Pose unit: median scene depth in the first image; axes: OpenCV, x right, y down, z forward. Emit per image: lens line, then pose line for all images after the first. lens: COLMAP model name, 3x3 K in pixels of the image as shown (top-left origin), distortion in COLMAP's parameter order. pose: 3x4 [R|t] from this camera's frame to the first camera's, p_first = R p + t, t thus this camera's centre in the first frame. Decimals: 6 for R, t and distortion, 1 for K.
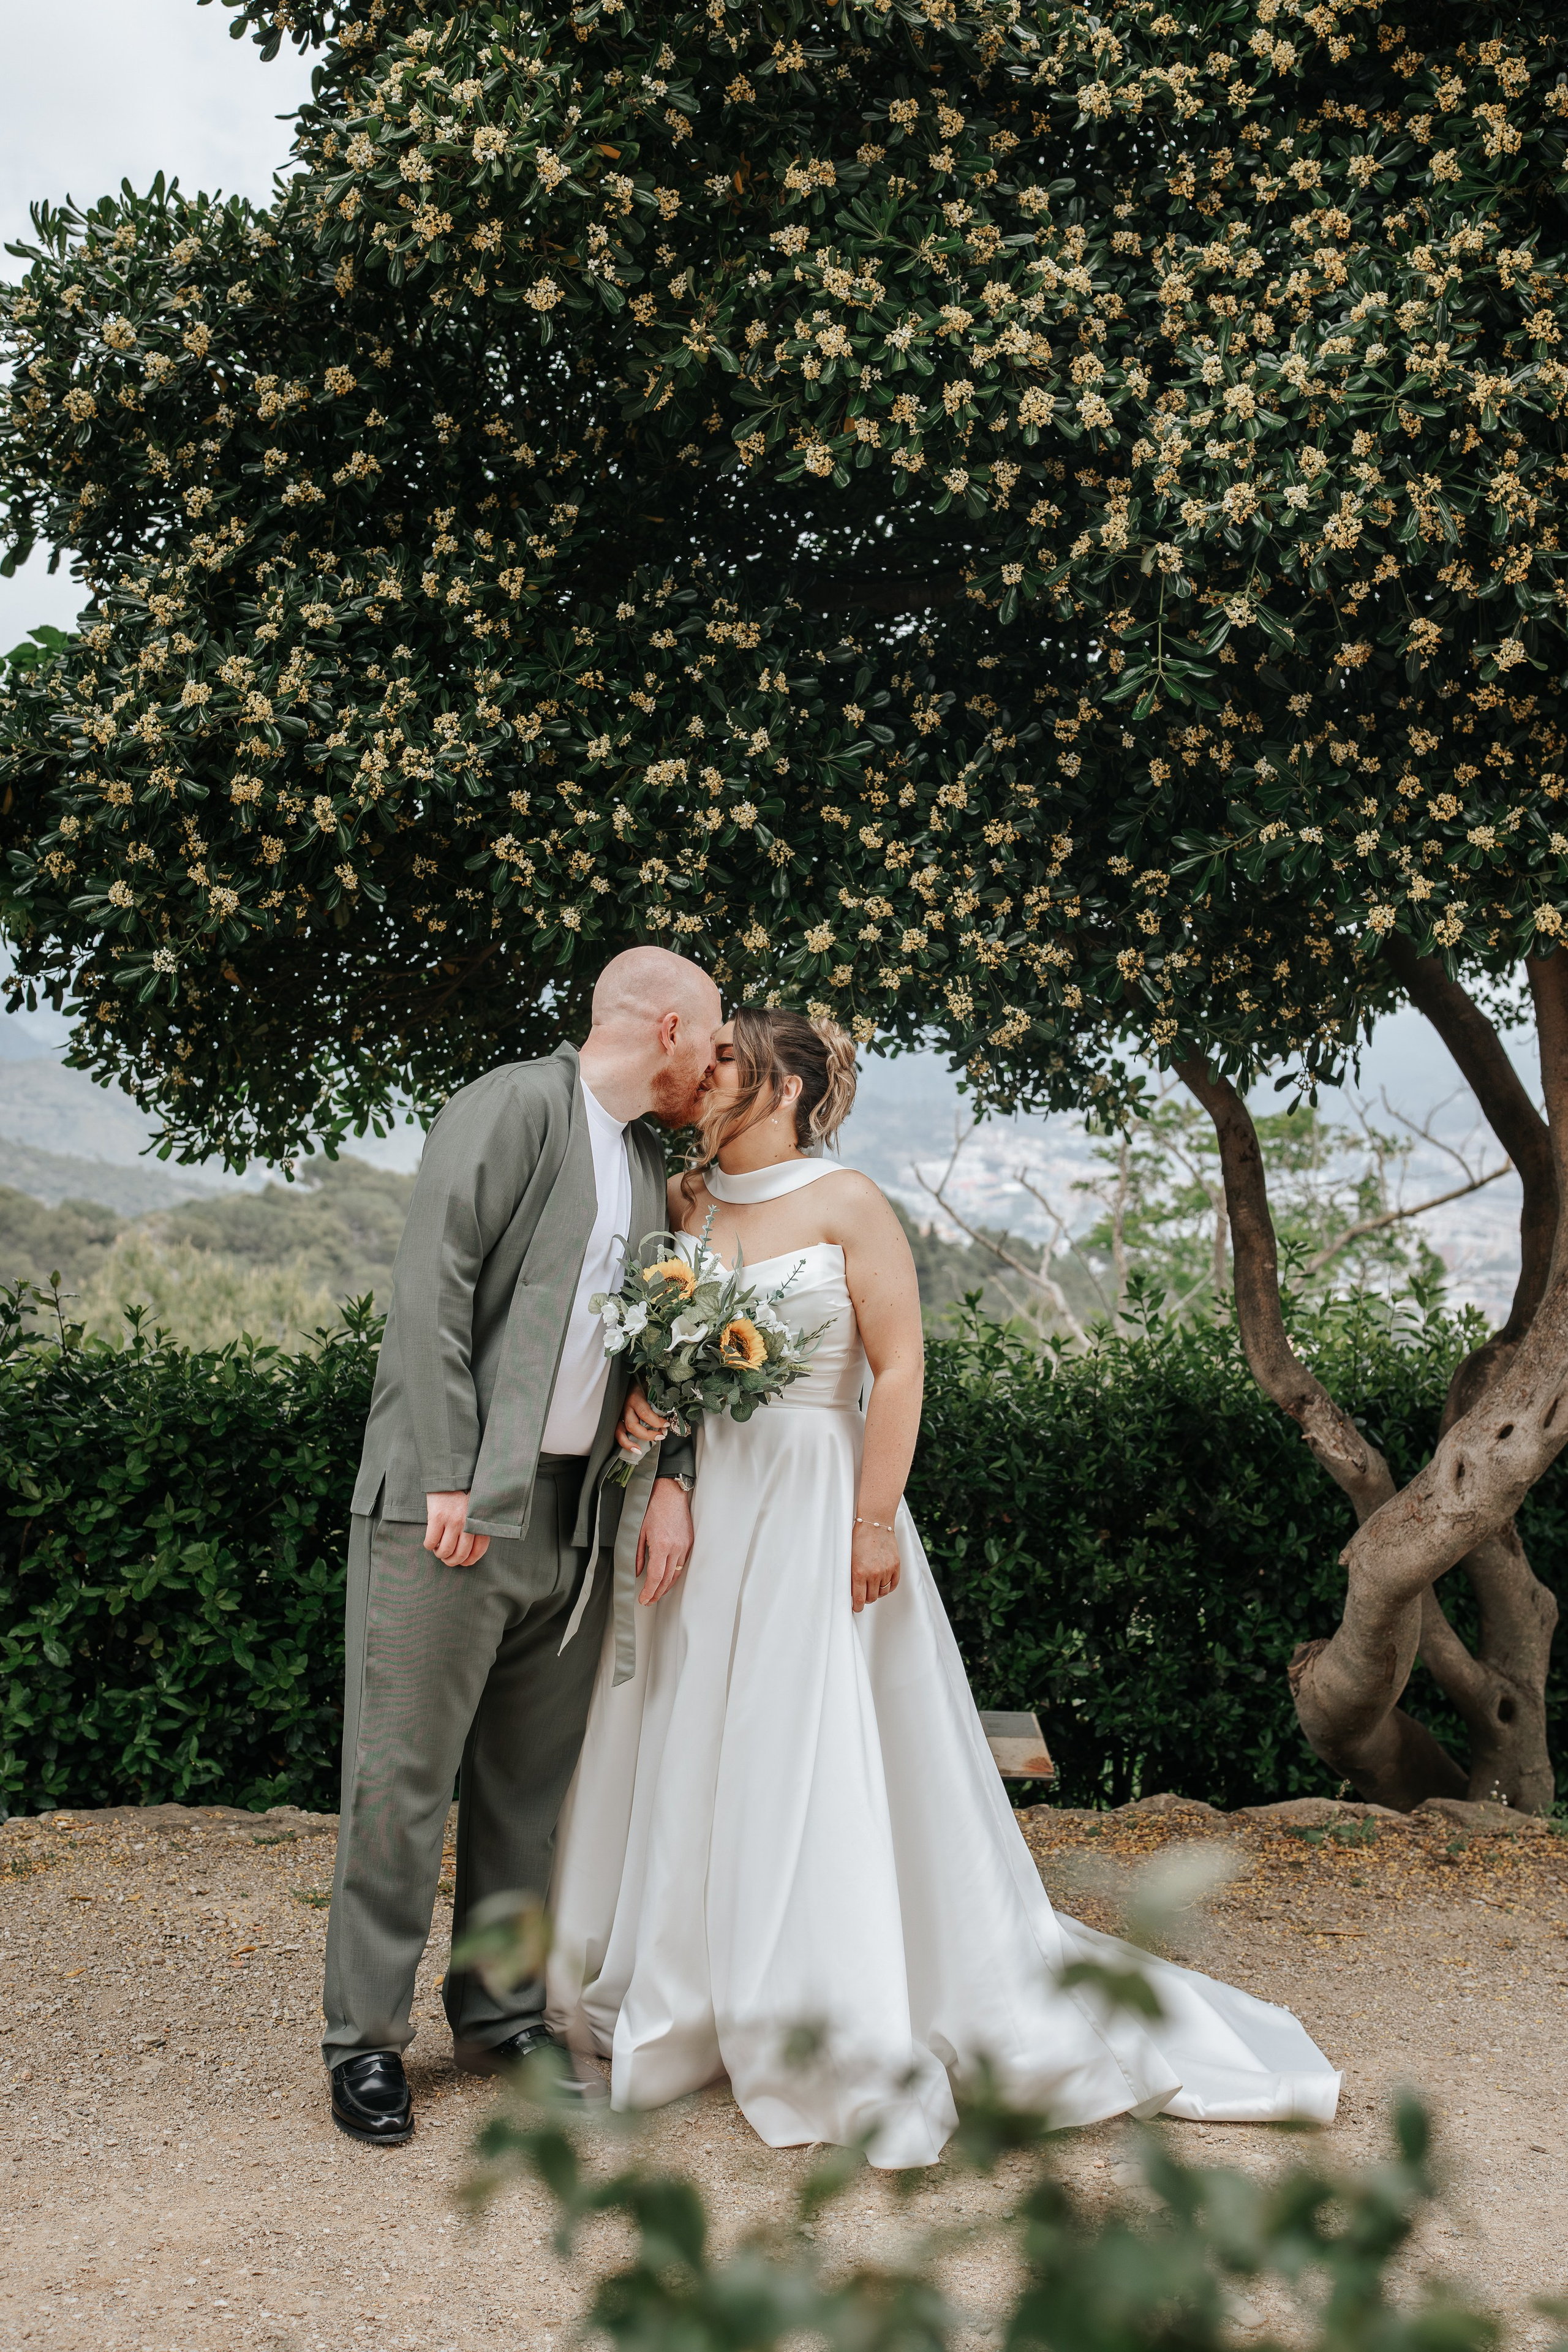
lens RADIAL K [[3423.2, 0, 777.9], [0, 3423.2, 1296.7], [0, 0, 1]] dist [0.018410, -0.041975]
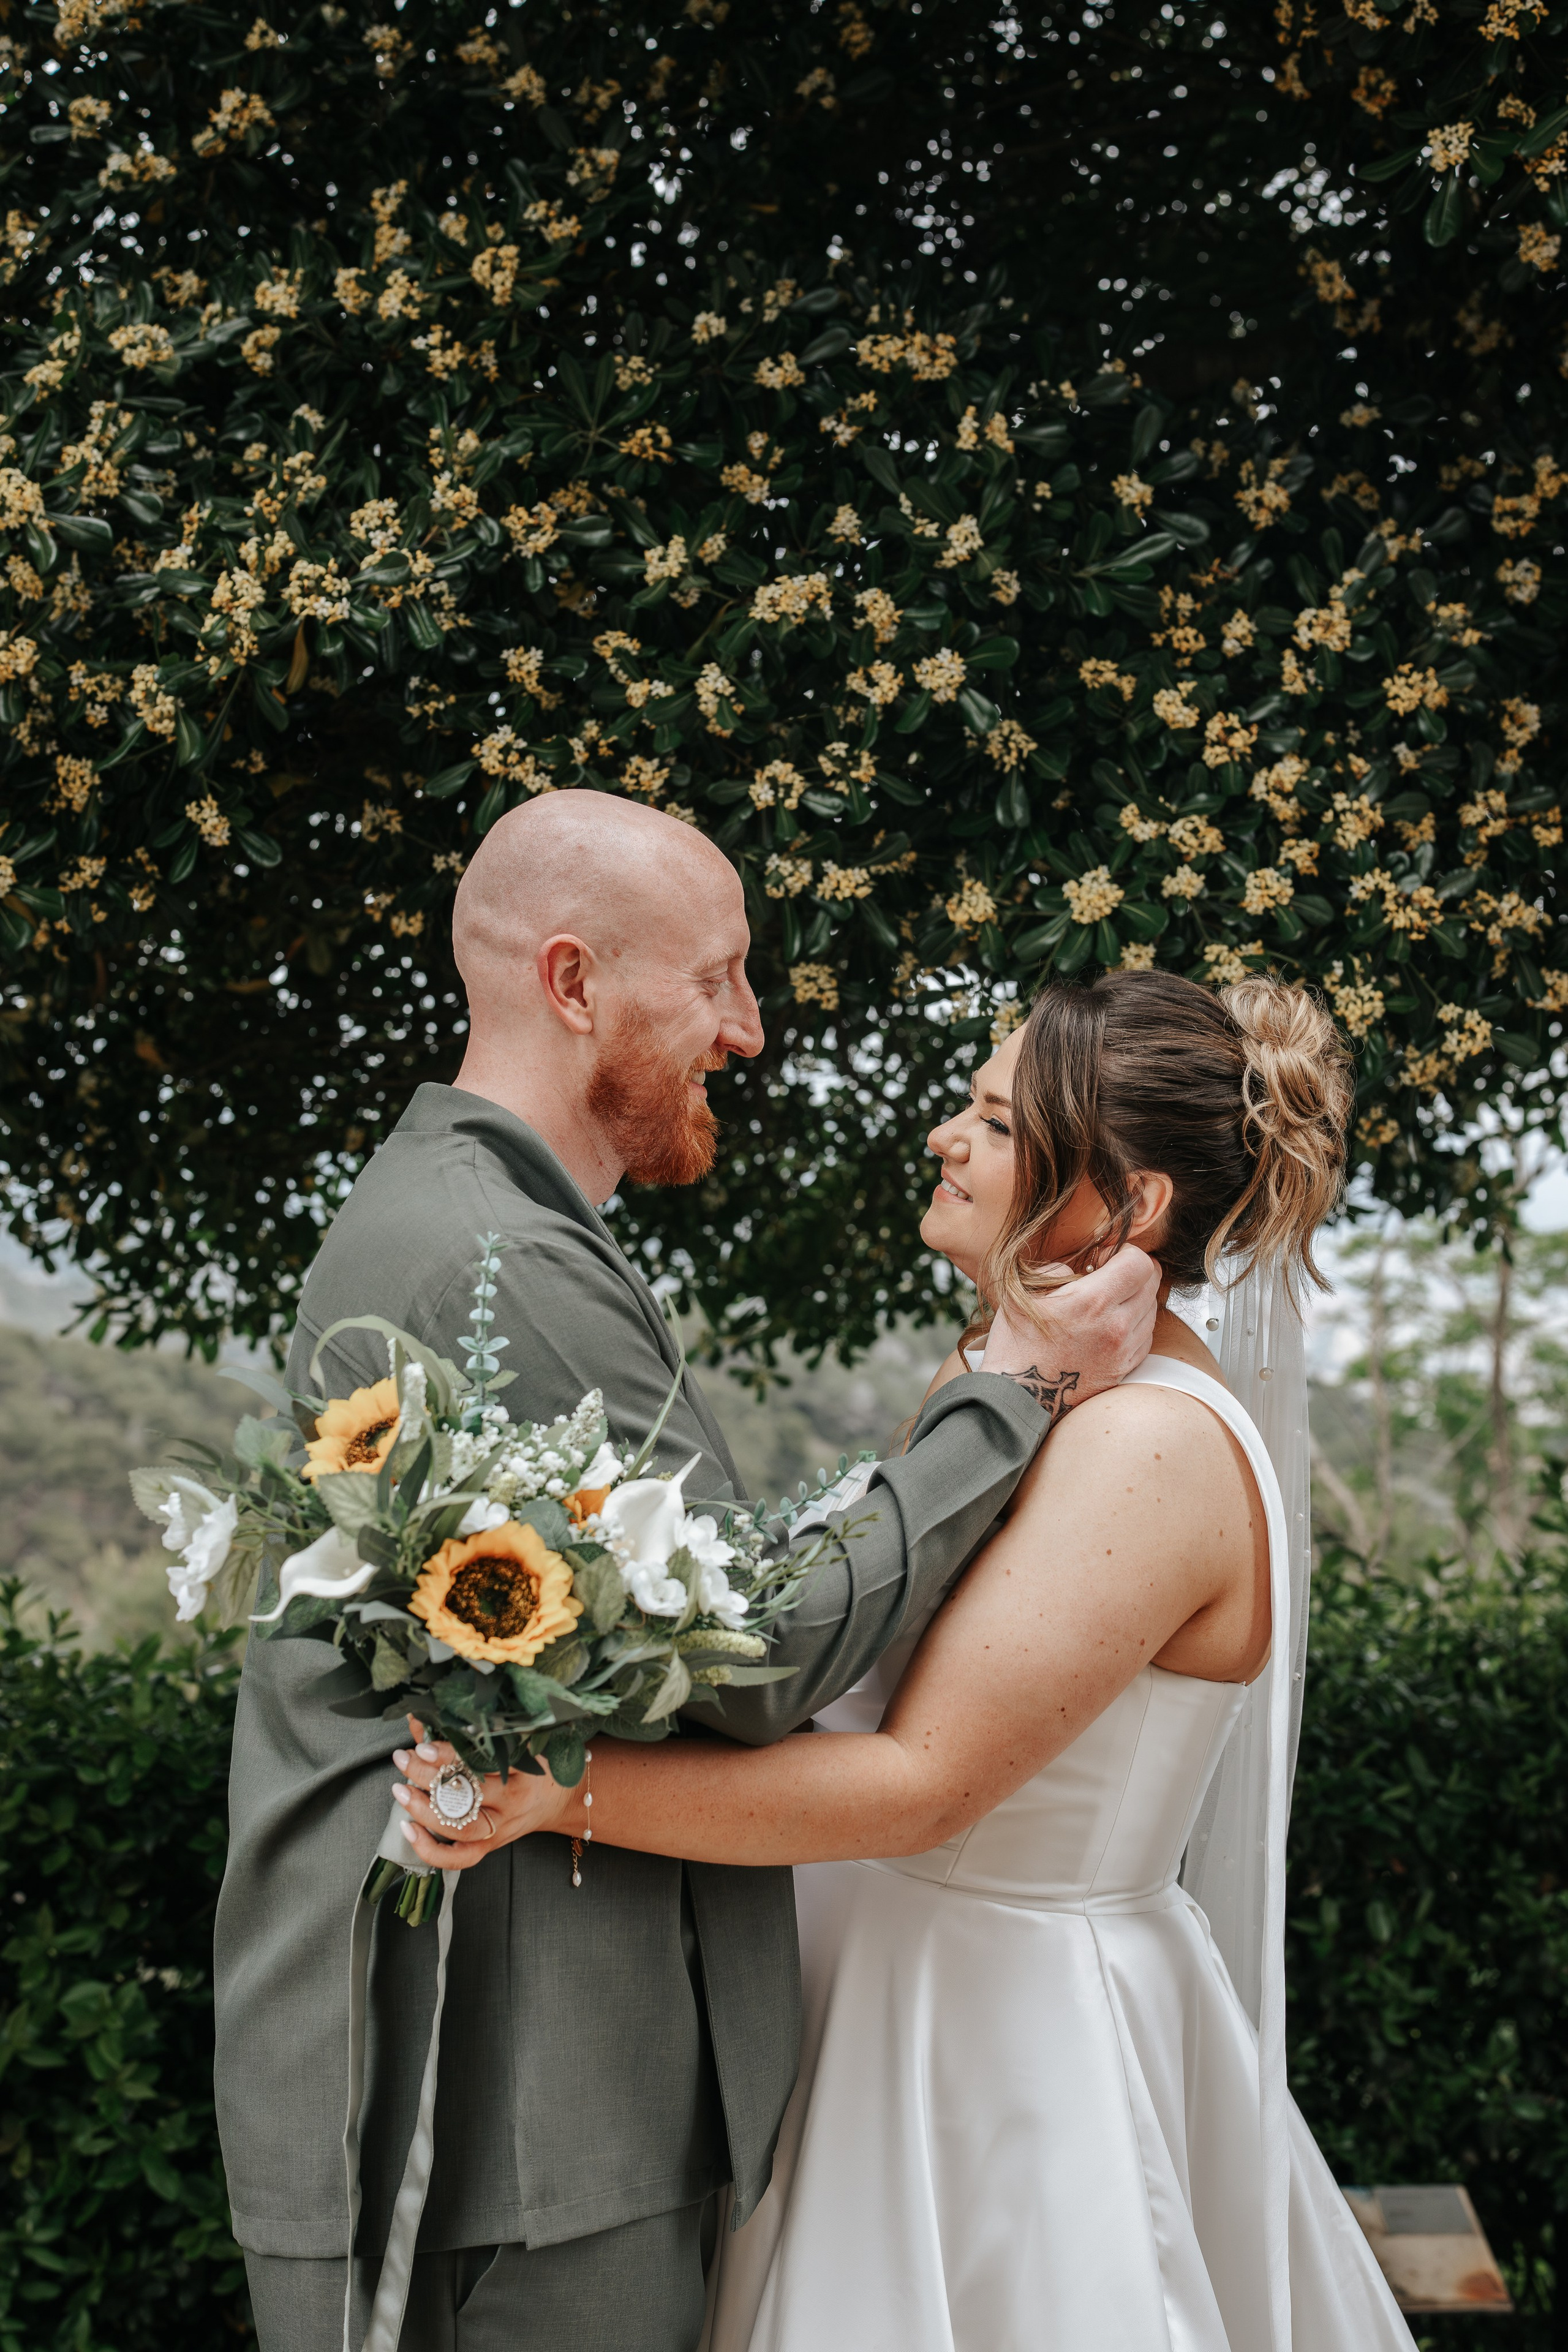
lens RADIAL K [[3273.0, 0, 854.1], [0, 3273.0, 1149.9], [0, 0, 1]] dist [0.045331, -0.020601]
pose [[0.998501, -0.041853, -0.035285, -0.008209], [0.038671, 0.995503, -0.086483, -0.022129], [0.038746, 0.084988, 0.995628, 0.488953]]
